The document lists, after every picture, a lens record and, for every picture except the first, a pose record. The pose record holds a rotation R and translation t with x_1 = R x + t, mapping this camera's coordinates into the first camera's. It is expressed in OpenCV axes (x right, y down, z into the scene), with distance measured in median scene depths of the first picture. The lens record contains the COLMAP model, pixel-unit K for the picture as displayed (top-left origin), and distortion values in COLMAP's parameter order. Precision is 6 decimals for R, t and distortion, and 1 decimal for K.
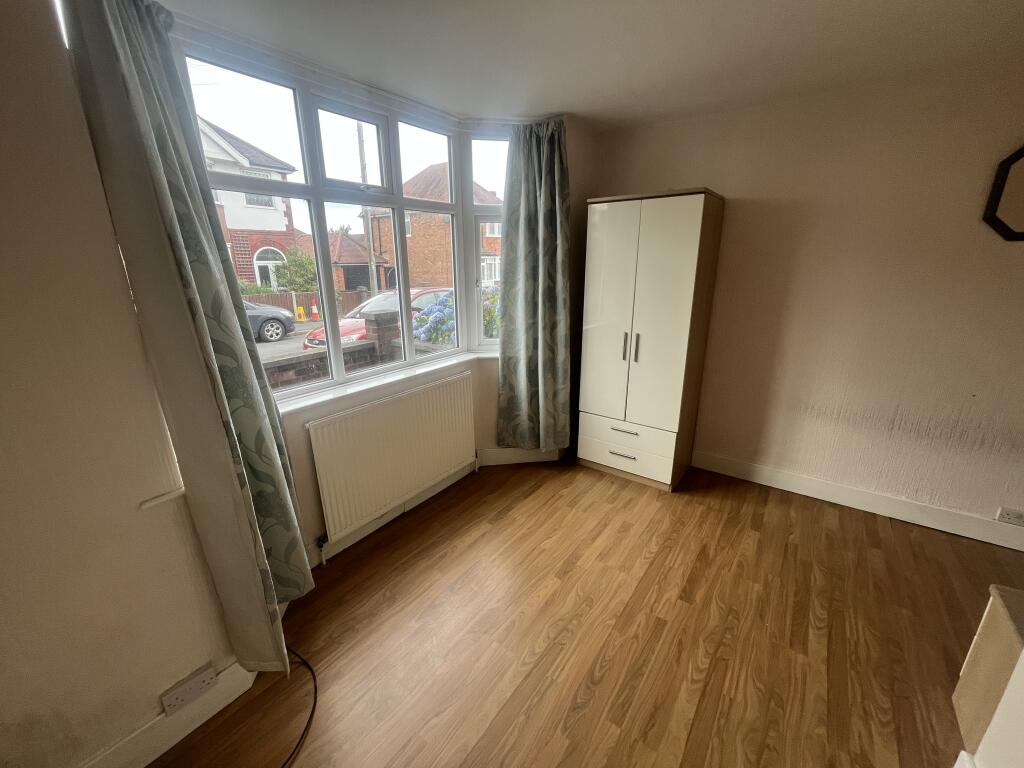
lens RADIAL K [[417.1, 0, 505.5], [0, 417.1, 389.6], [0, 0, 1]] dist [-0.001980, -0.000113]
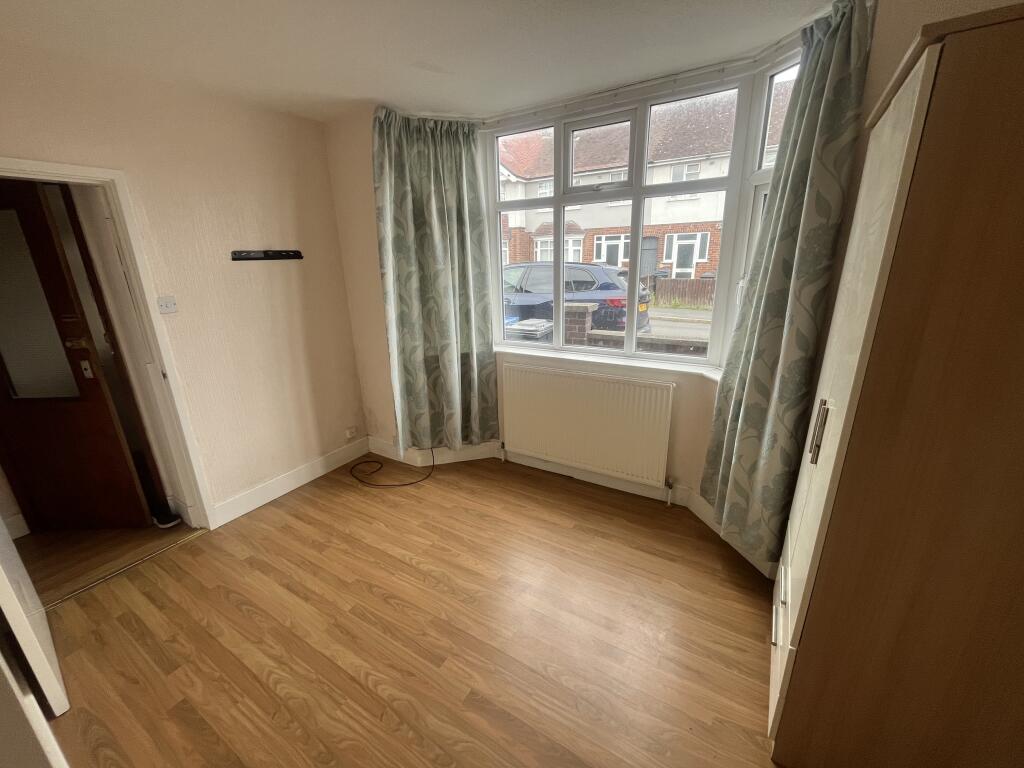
lens RADIAL K [[417.1, 0, 514.0], [0, 417.1, 391.9], [0, 0, 1]] dist [-0.001980, -0.000113]
pose [[0.085782, 0.308977, -0.947193, 1.171482], [-0.269825, 0.922373, 0.276444, -0.297179], [0.959081, 0.231863, 0.162493, 0.968199]]
